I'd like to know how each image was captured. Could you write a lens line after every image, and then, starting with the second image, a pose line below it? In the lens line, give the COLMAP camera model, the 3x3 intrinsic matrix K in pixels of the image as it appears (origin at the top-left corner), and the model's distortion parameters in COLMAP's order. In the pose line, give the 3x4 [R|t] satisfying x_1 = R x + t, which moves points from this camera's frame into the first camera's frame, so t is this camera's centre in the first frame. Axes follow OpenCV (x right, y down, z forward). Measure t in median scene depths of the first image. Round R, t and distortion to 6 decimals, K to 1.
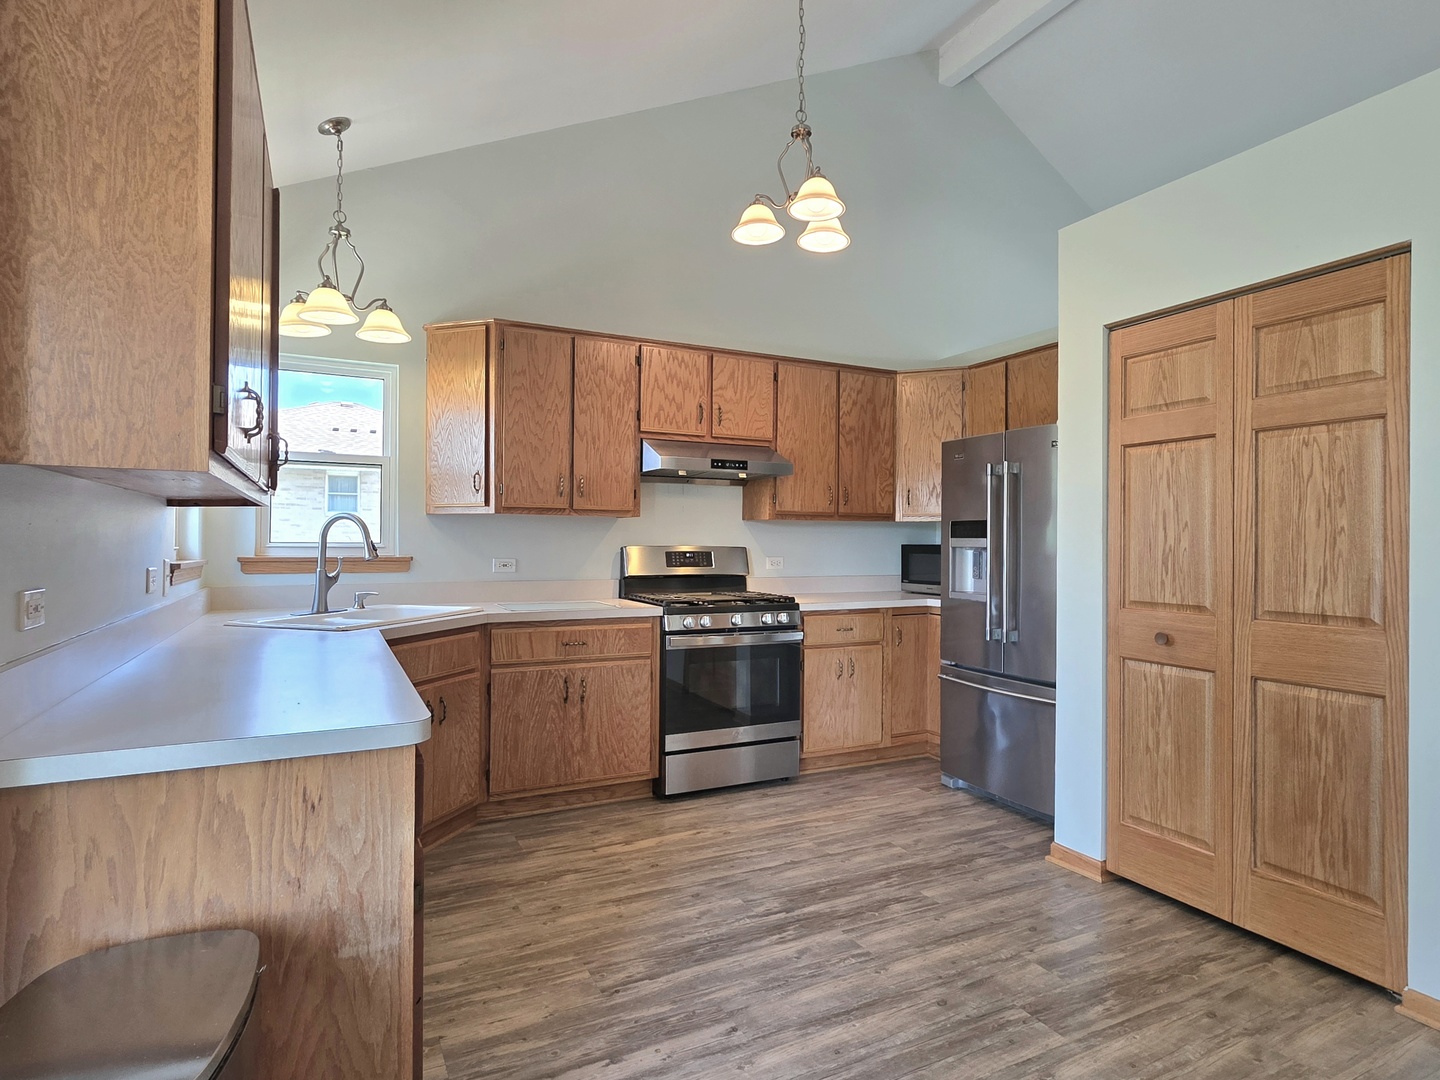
lens RADIAL K [[776.7, 0, 715.9], [0, 776.7, 535.9], [0, 0, 1]] dist [0.003926, 0.000891]
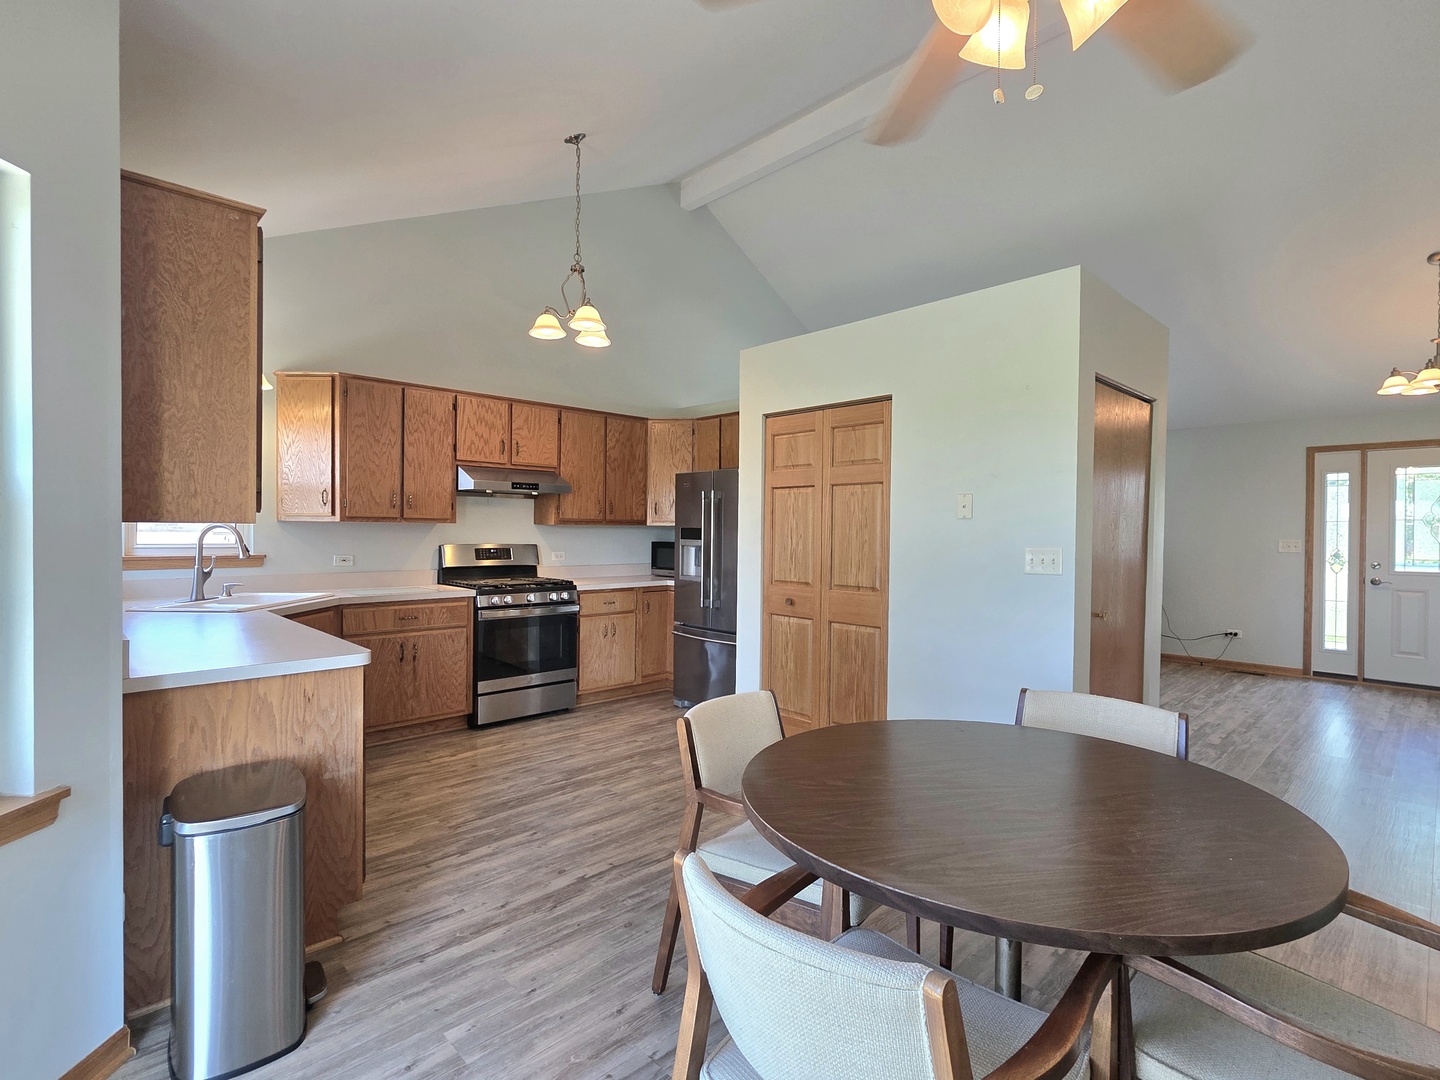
lens RADIAL K [[703.0, 0, 715.6], [0, 703.0, 538.6], [0, 0, 1]] dist [0.004934, -0.001005]
pose [[0.956265, -0.000660, 0.292500, -0.030216], [-0.005945, 0.999747, 0.021691, -0.033507], [-0.292441, -0.022482, 0.956019, -0.363951]]
